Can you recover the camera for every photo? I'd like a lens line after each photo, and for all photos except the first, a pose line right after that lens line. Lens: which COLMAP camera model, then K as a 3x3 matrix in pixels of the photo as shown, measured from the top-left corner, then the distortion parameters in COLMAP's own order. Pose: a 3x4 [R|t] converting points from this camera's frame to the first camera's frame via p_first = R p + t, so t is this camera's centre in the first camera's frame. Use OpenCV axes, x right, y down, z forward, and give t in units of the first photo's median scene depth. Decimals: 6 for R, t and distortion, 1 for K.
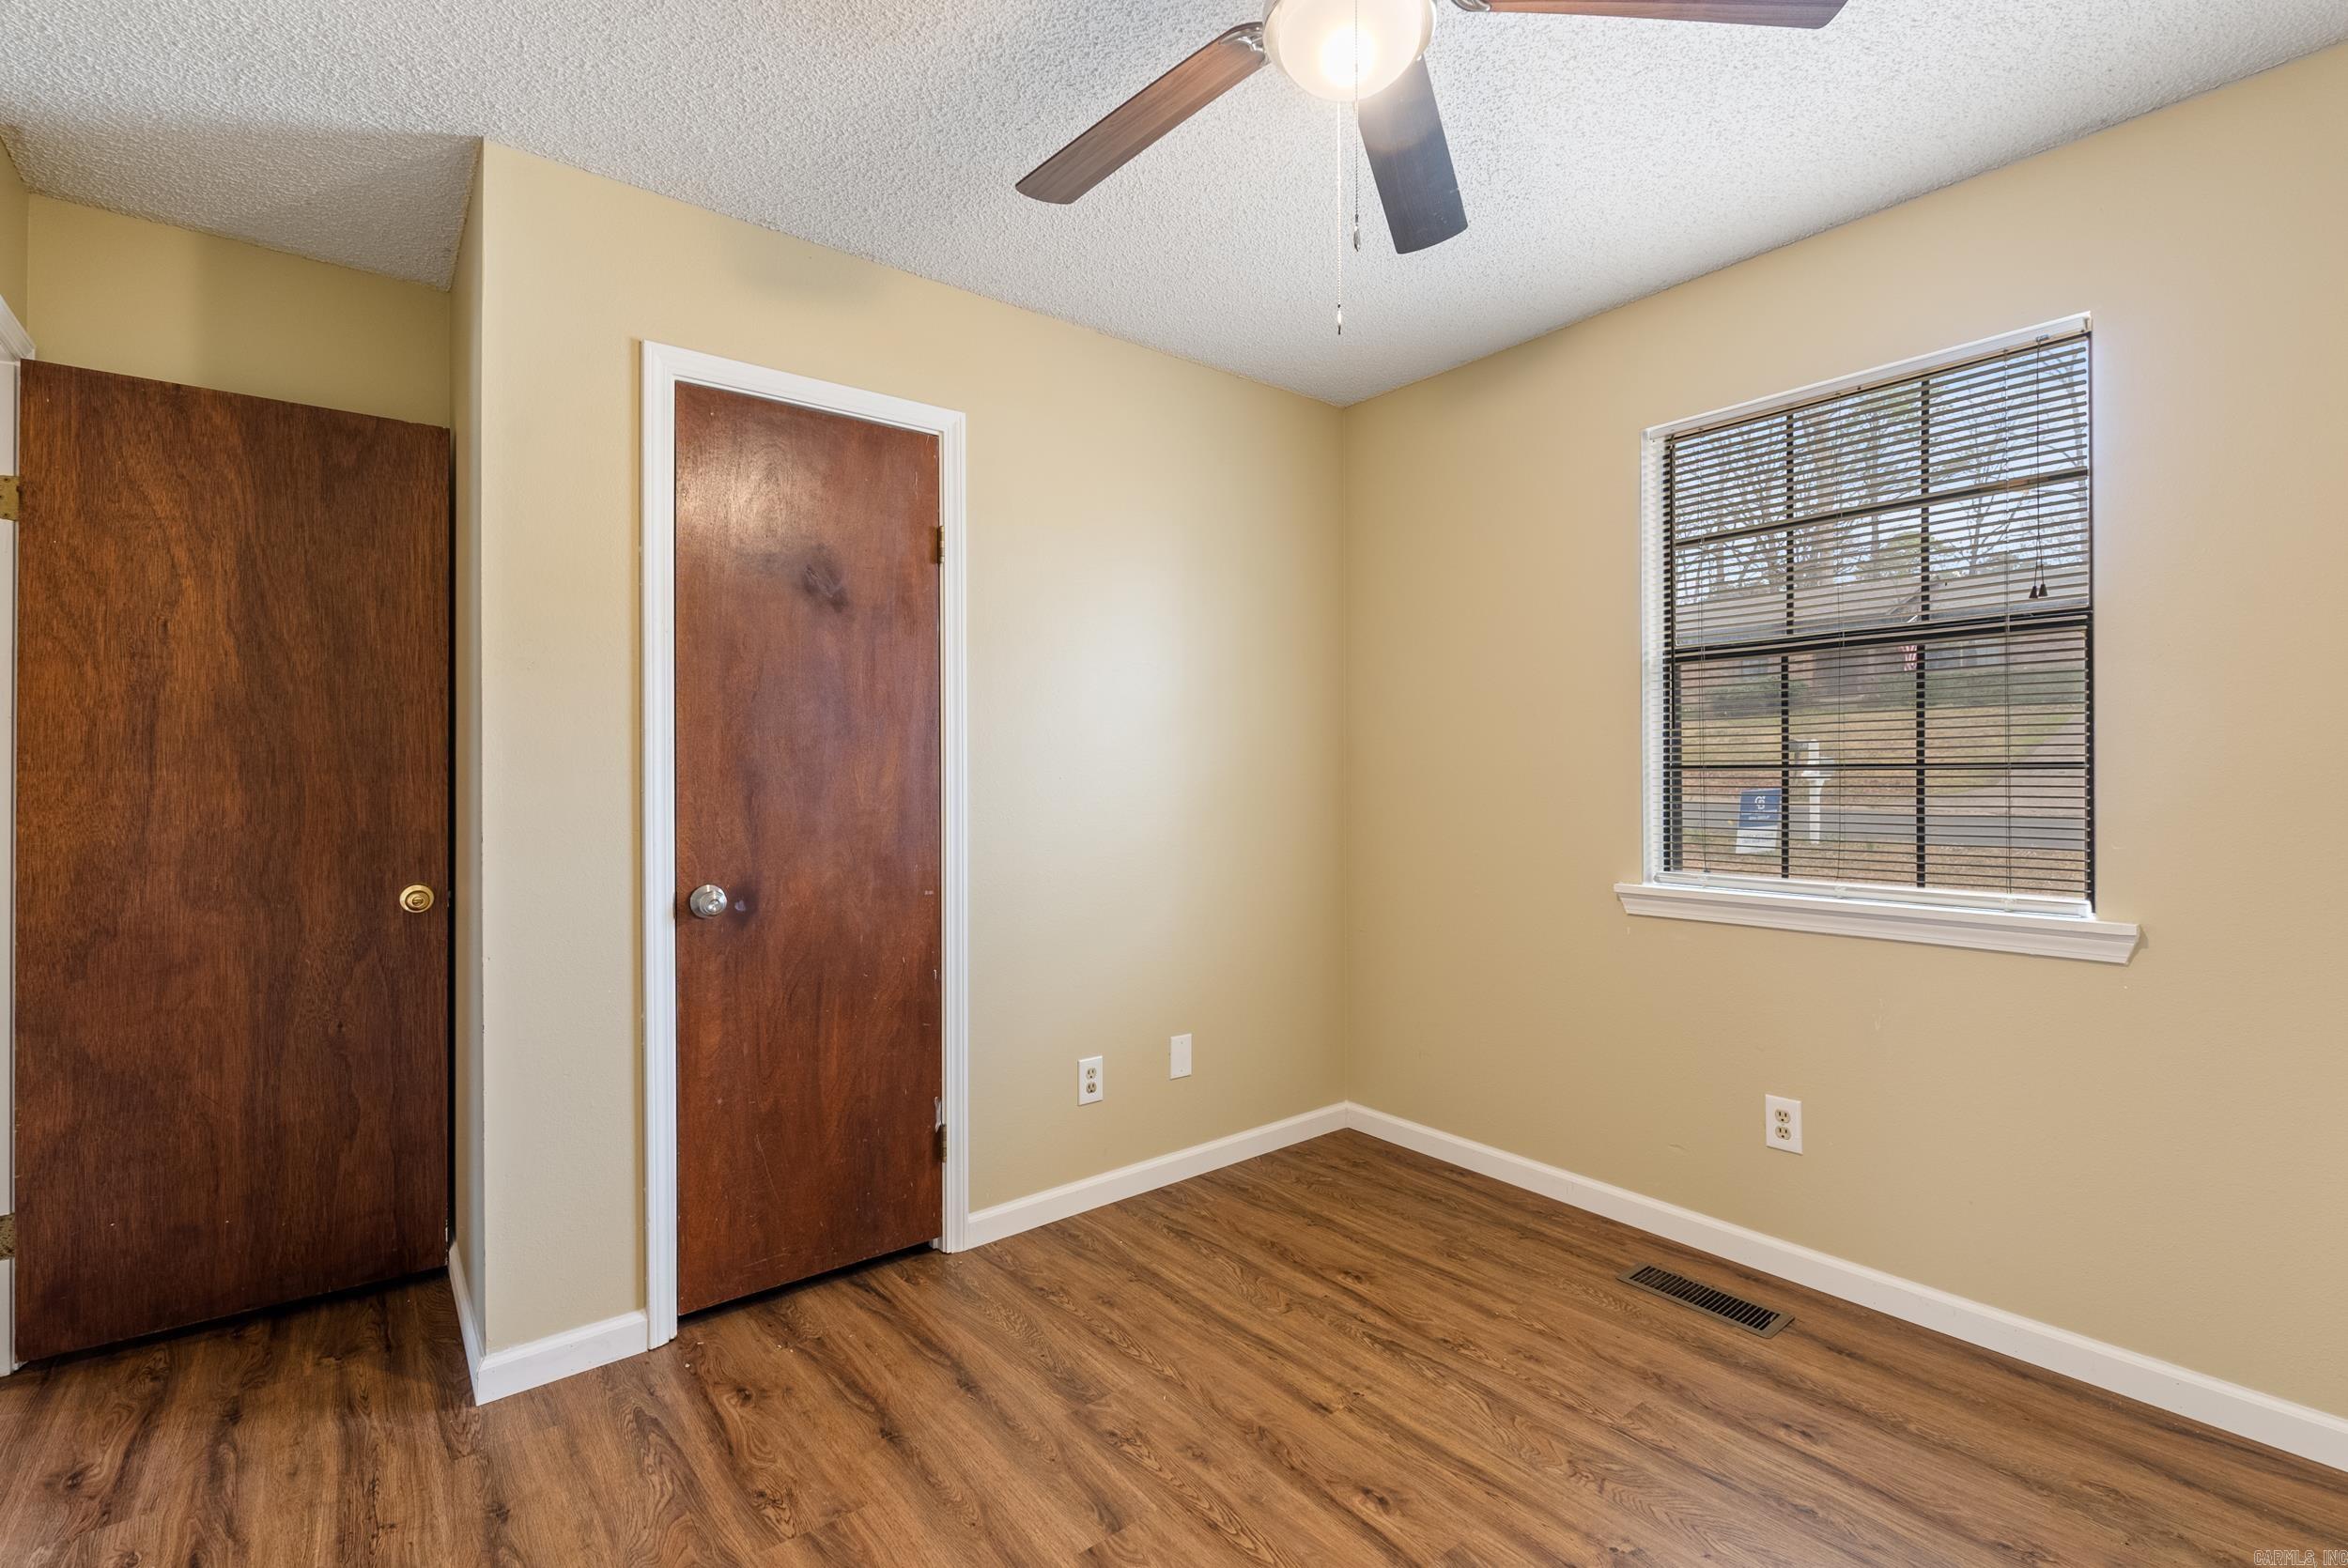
lens RADIAL K [[1035.6, 0, 1181.1], [0, 1035.6, 777.3], [0, 0, 1]] dist [-0.008806, 0.002989]
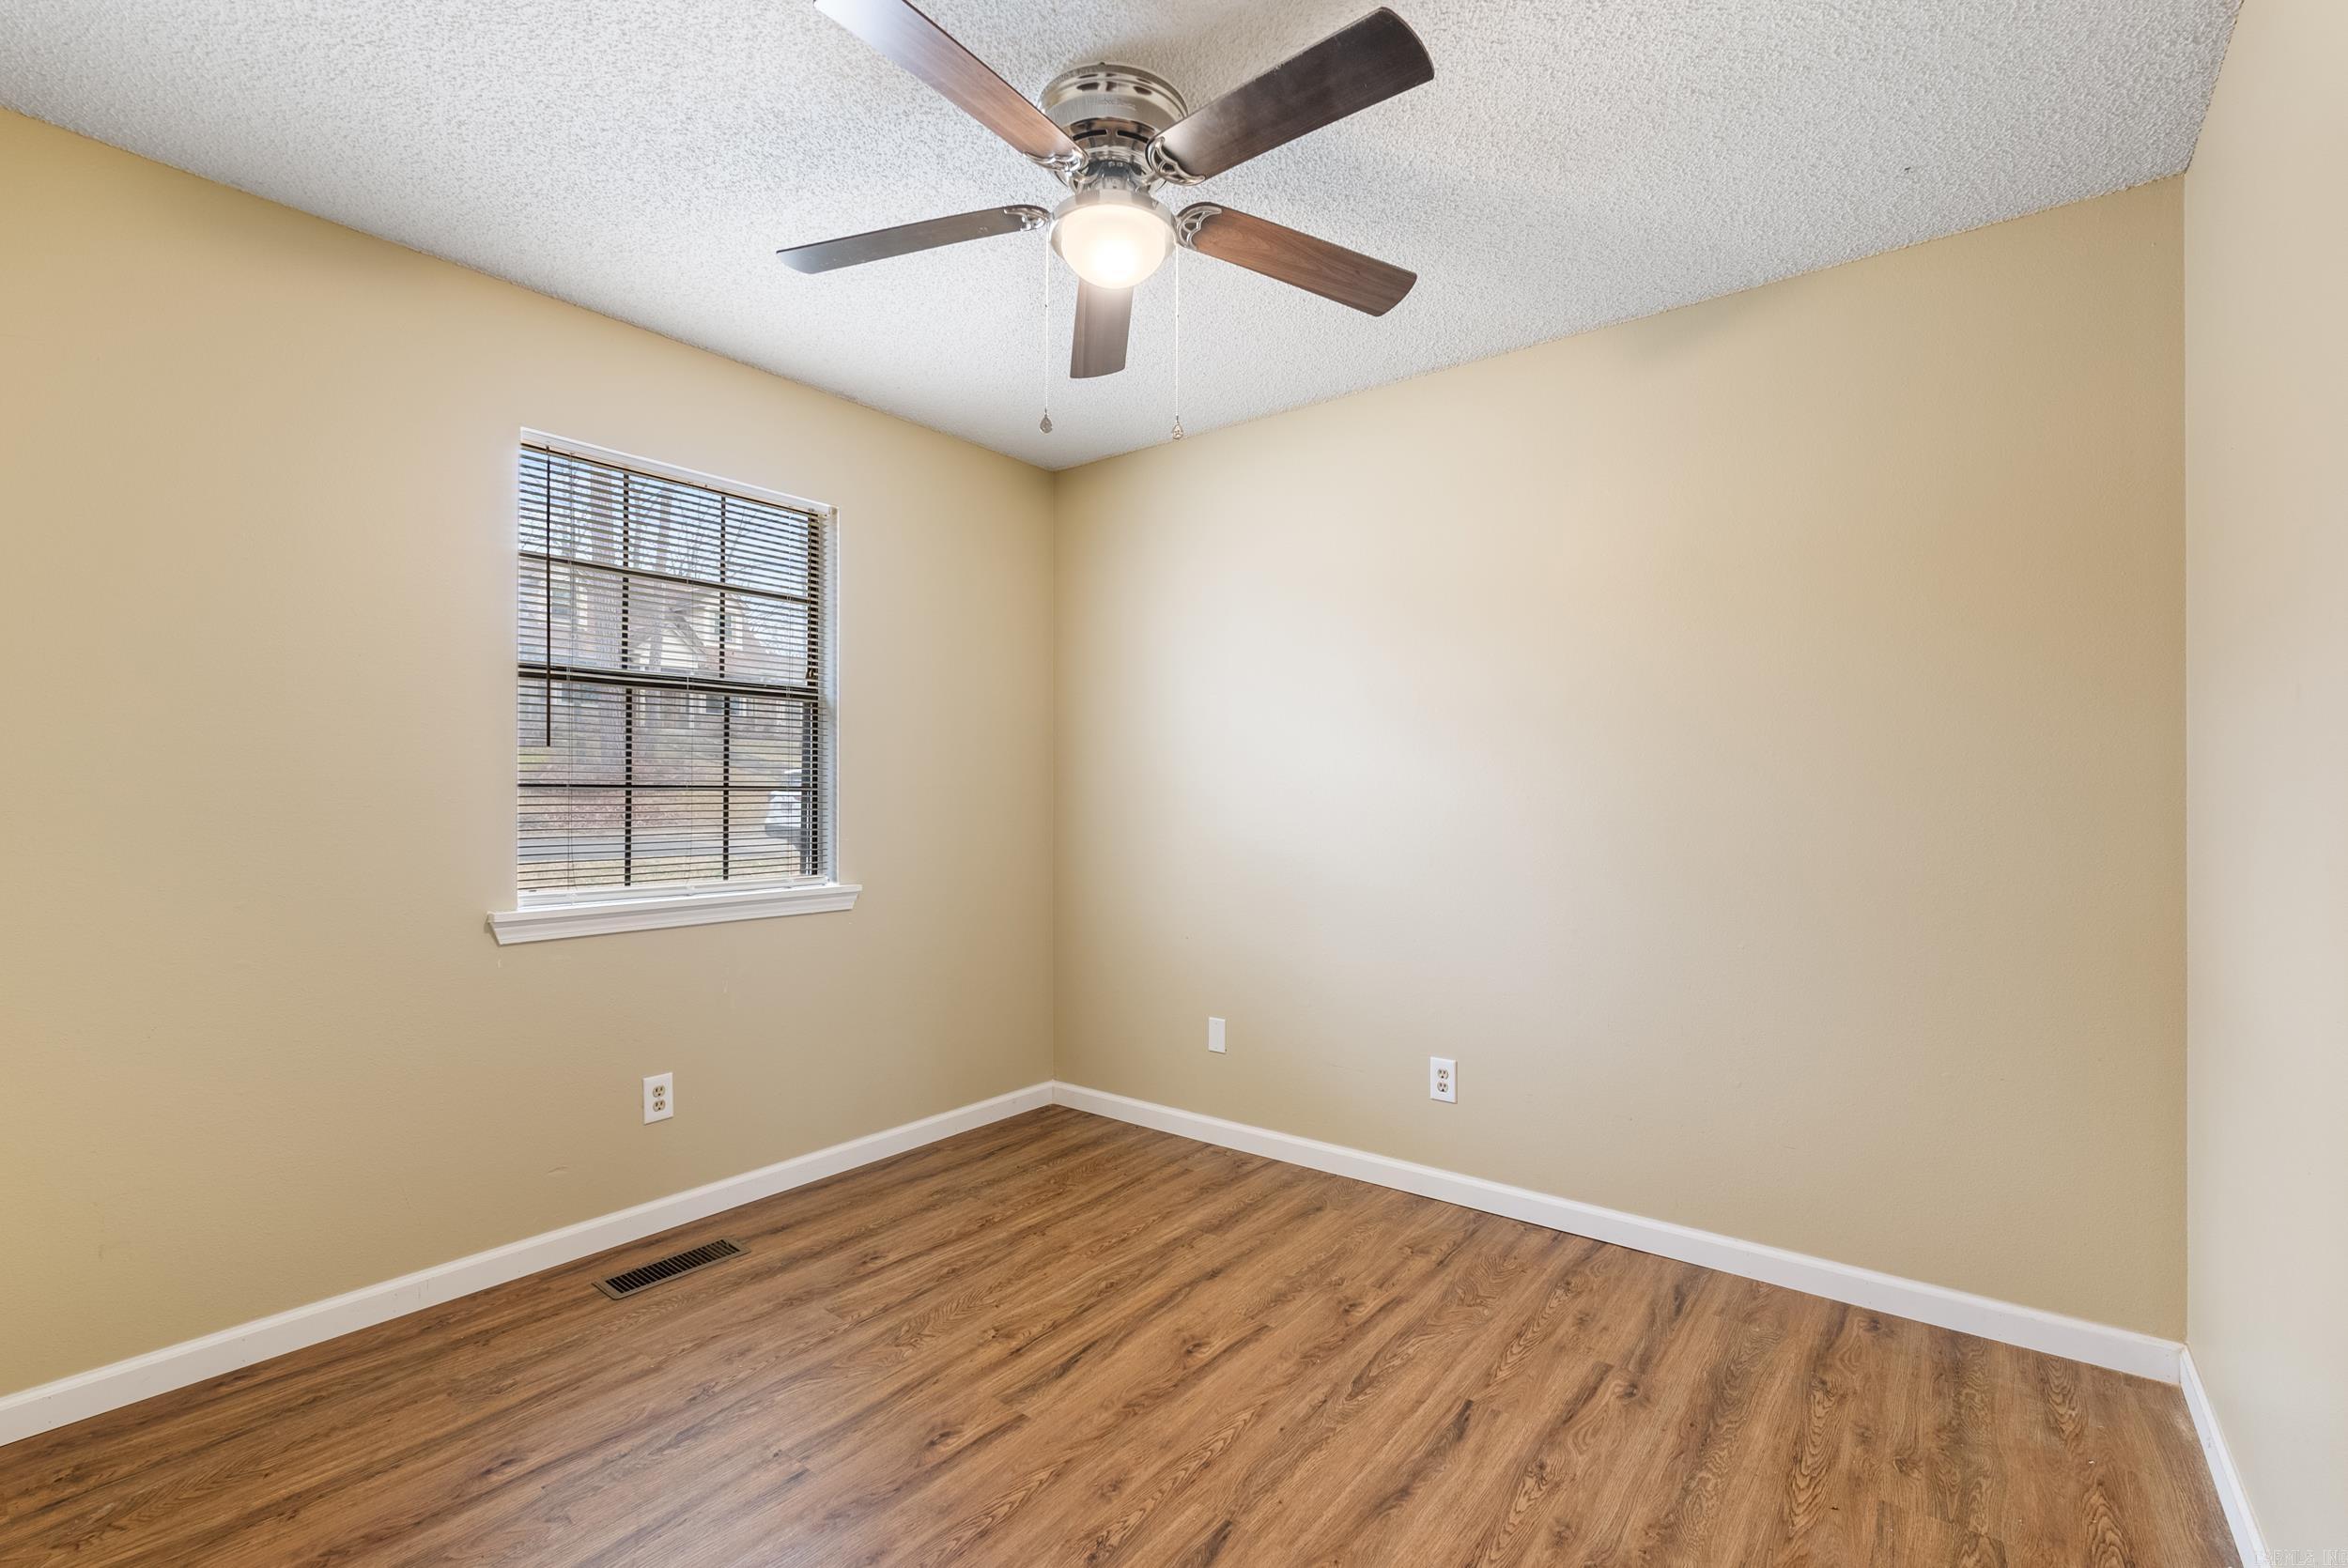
lens RADIAL K [[1035.6, 0, 1180.7], [0, 1035.6, 793.6], [0, 0, 1]] dist [-0.008806, 0.002989]
pose [[-0.230621, 0.005674, 0.973027, -0.677618], [-0.001581, 0.999979, -0.006206, 0.003516], [-0.973042, -0.002969, -0.230607, 0.706633]]
